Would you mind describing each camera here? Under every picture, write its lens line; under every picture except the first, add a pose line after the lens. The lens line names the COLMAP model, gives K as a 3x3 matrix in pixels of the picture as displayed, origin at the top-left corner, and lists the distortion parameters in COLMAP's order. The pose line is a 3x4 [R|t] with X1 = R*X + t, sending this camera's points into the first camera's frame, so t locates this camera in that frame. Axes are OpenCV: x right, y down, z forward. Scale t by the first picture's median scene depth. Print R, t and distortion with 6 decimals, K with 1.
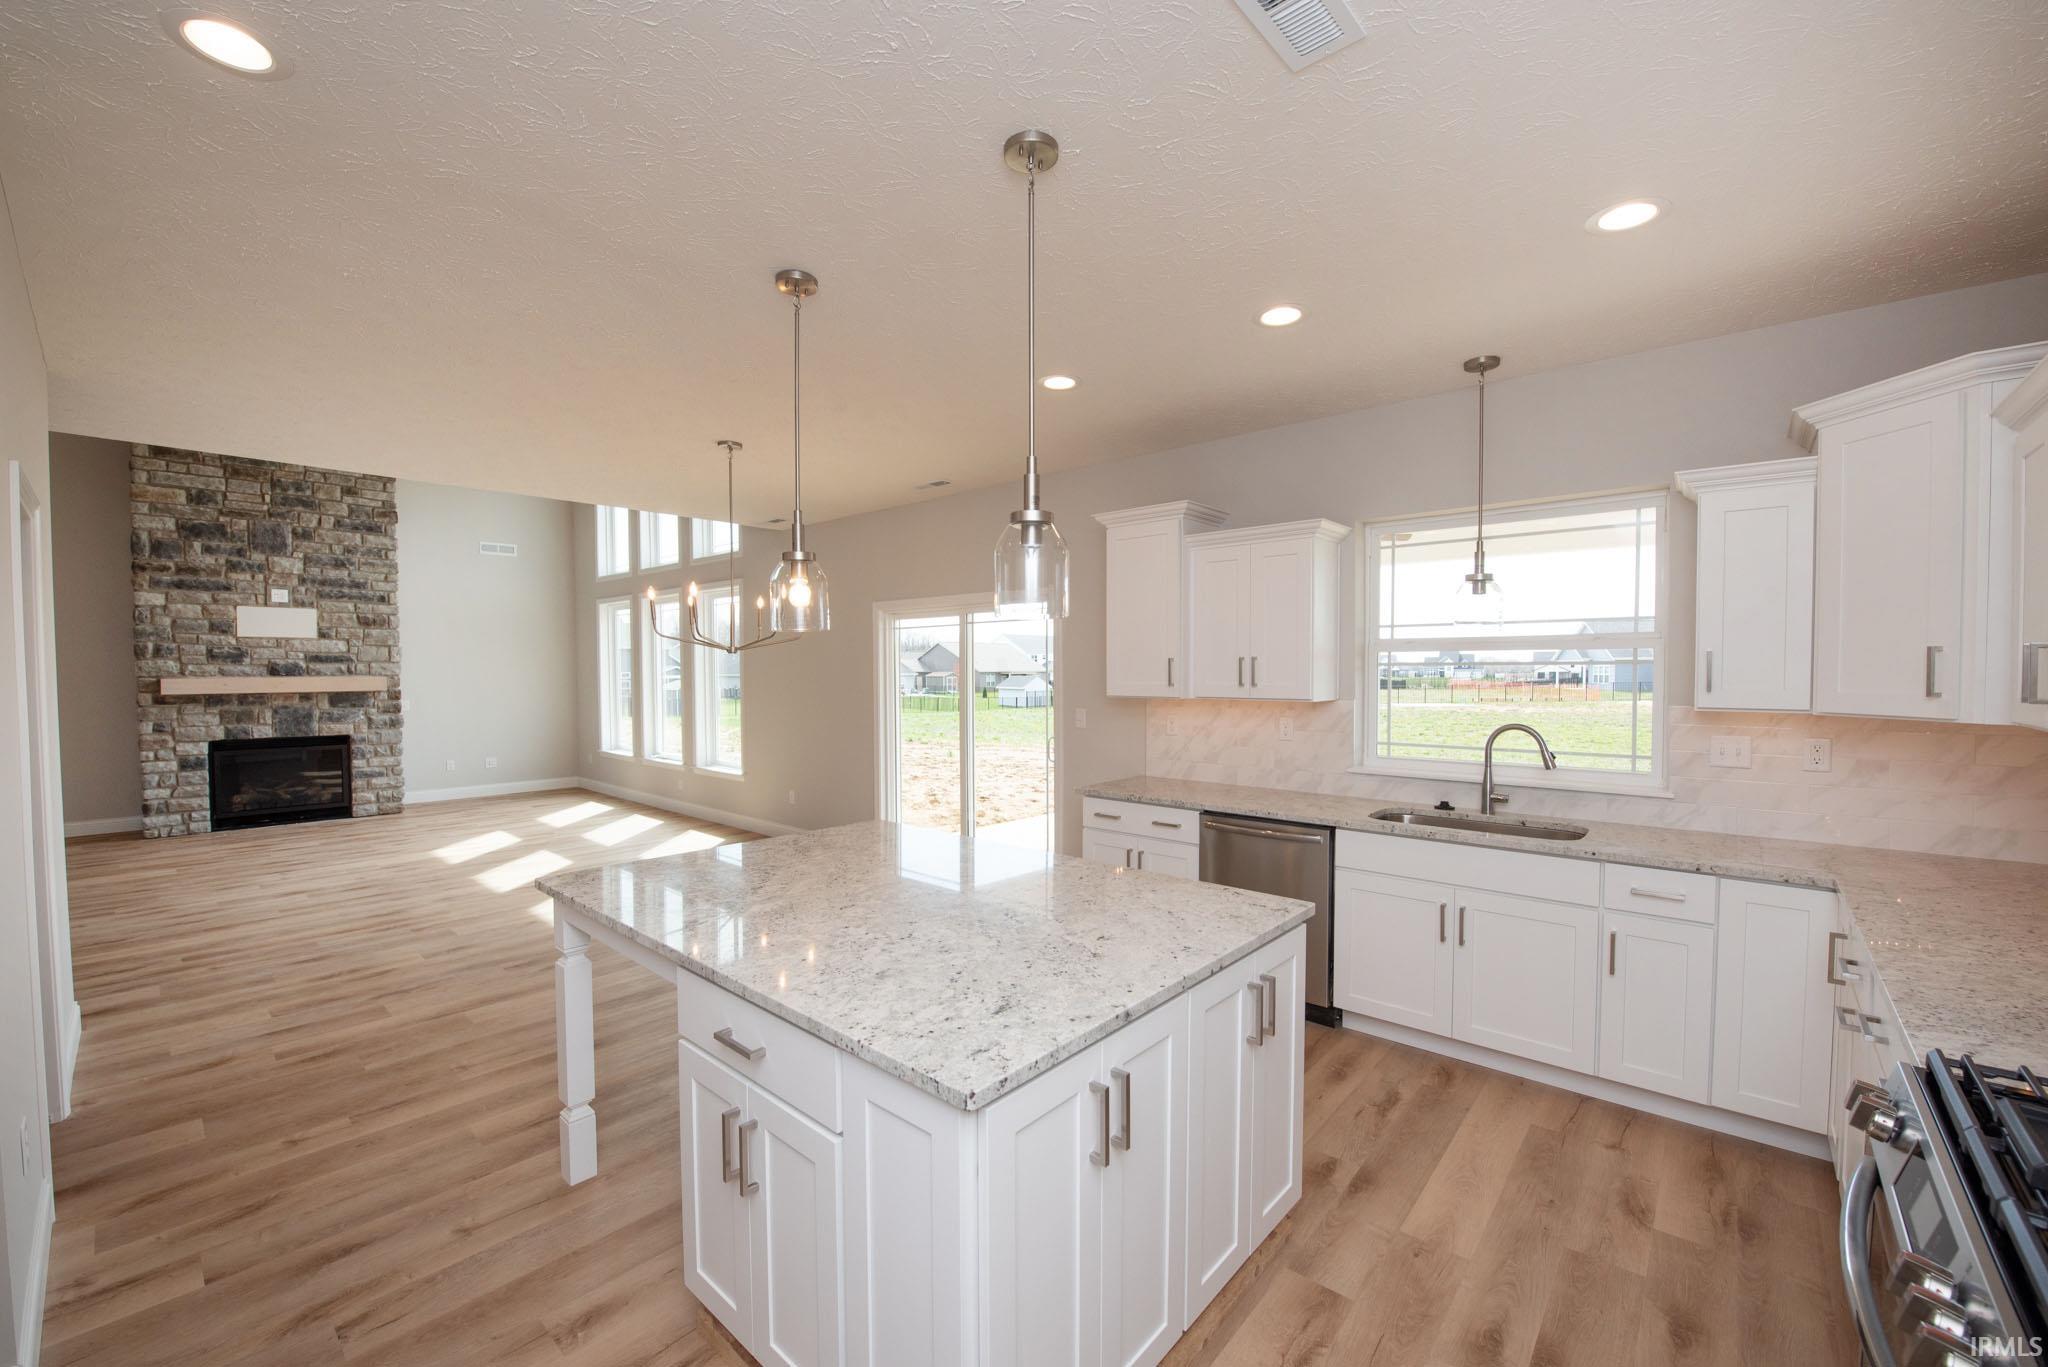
lens RADIAL K [[812.8, 0, 1011.4], [0, 812.8, 693.7], [0, 0, 1]] dist [-0.019804, 0.000033]
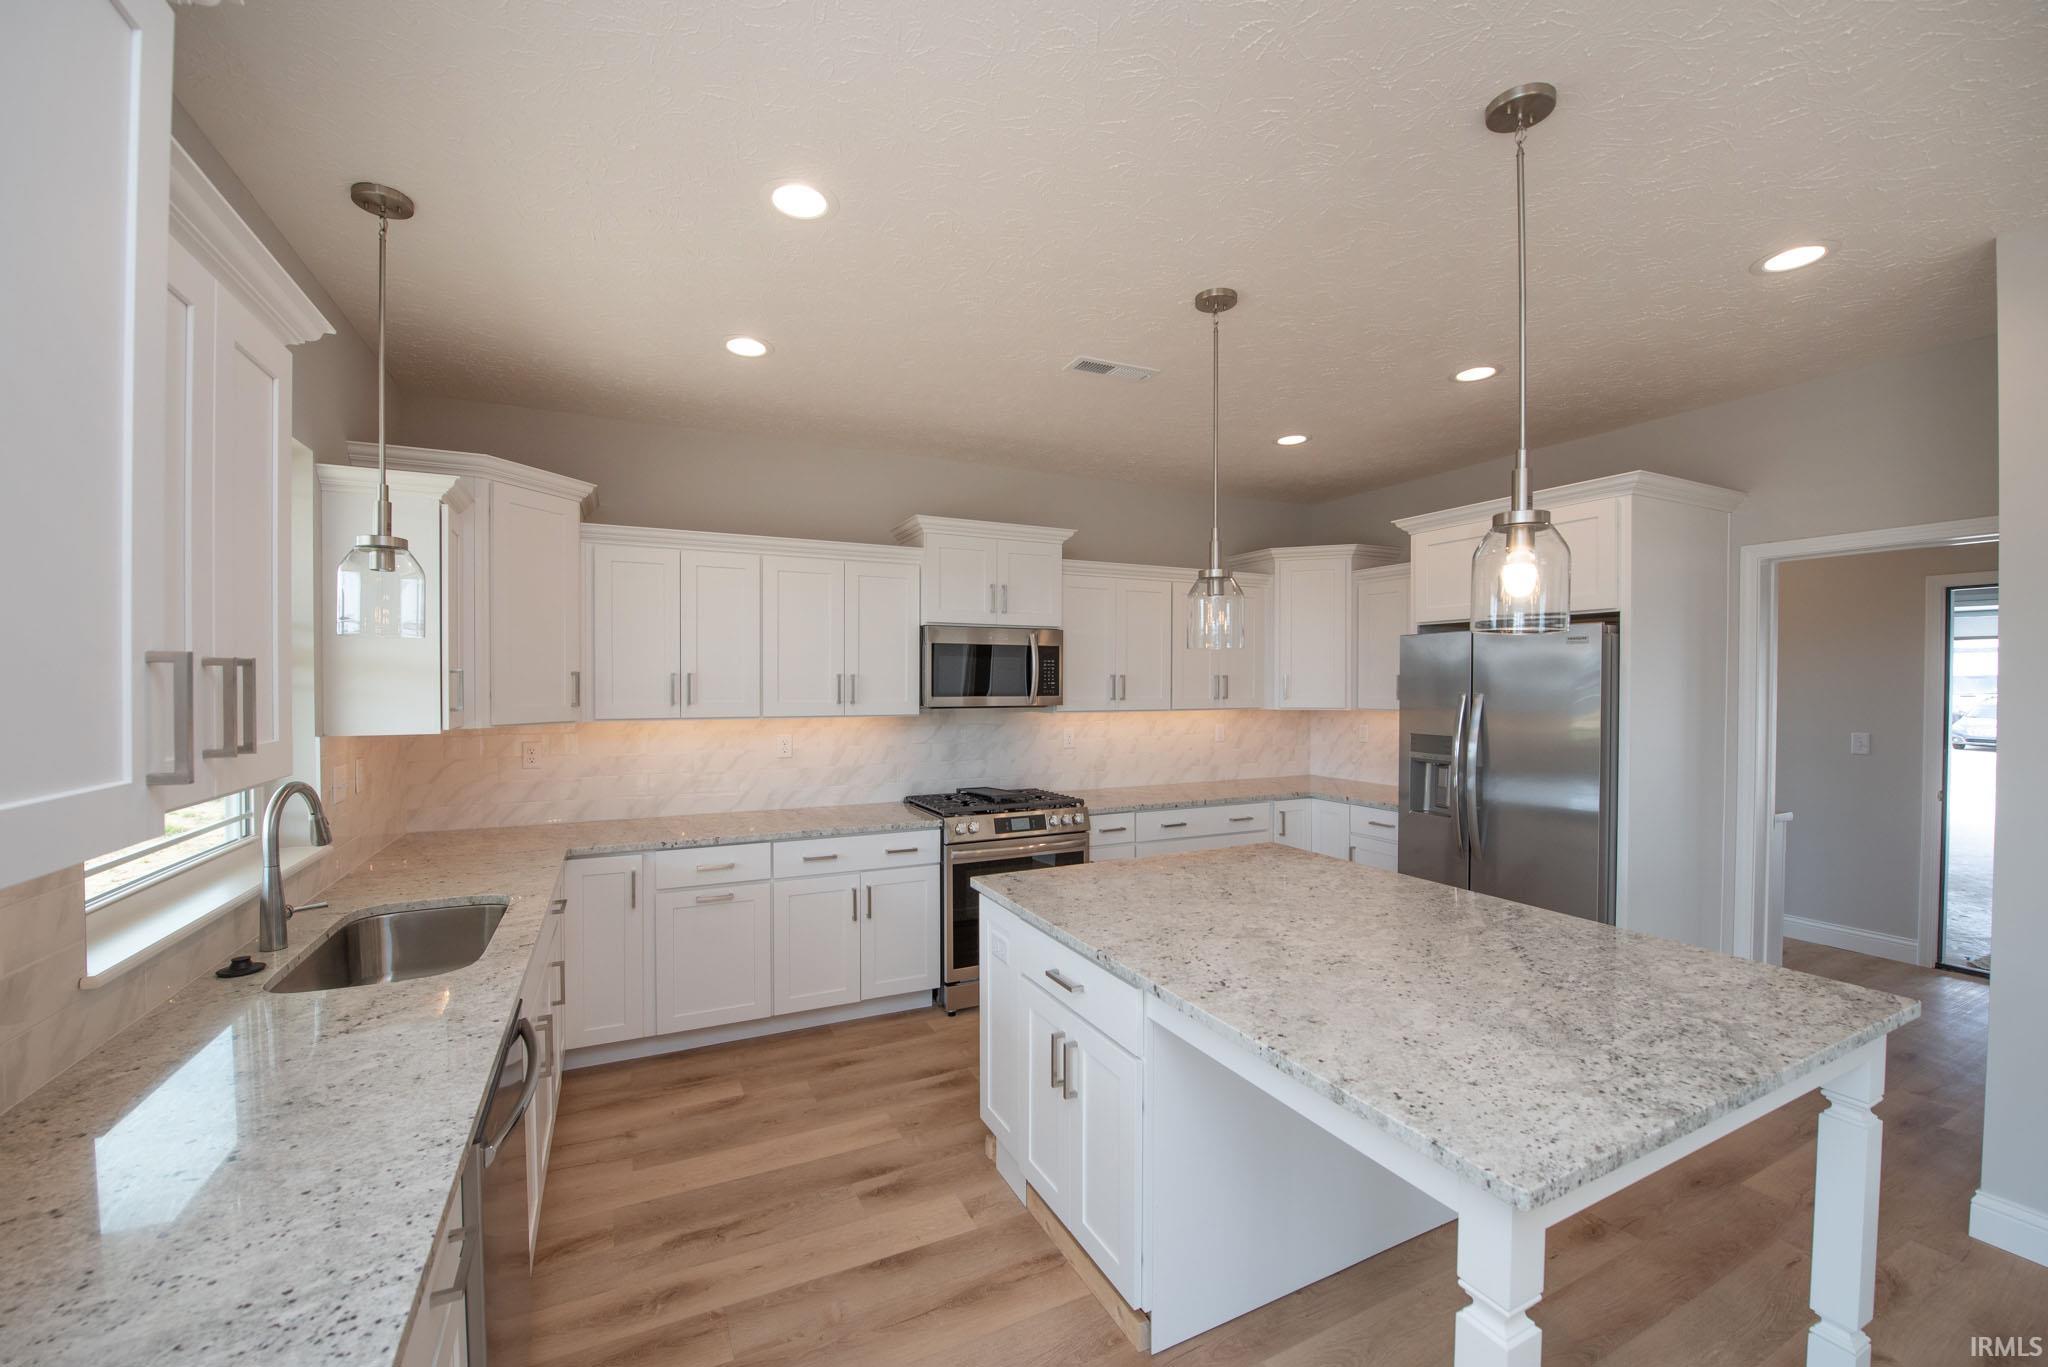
lens RADIAL K [[812.8, 0, 1017.0], [0, 812.8, 692.5], [0, 0, 1]] dist [-0.019804, 0.000033]
pose [[-0.925396, -0.001693, 0.378998, -0.225553], [0.012489, 0.999311, 0.034958, -0.092693], [-0.378796, 0.037084, -0.924737, 2.982485]]
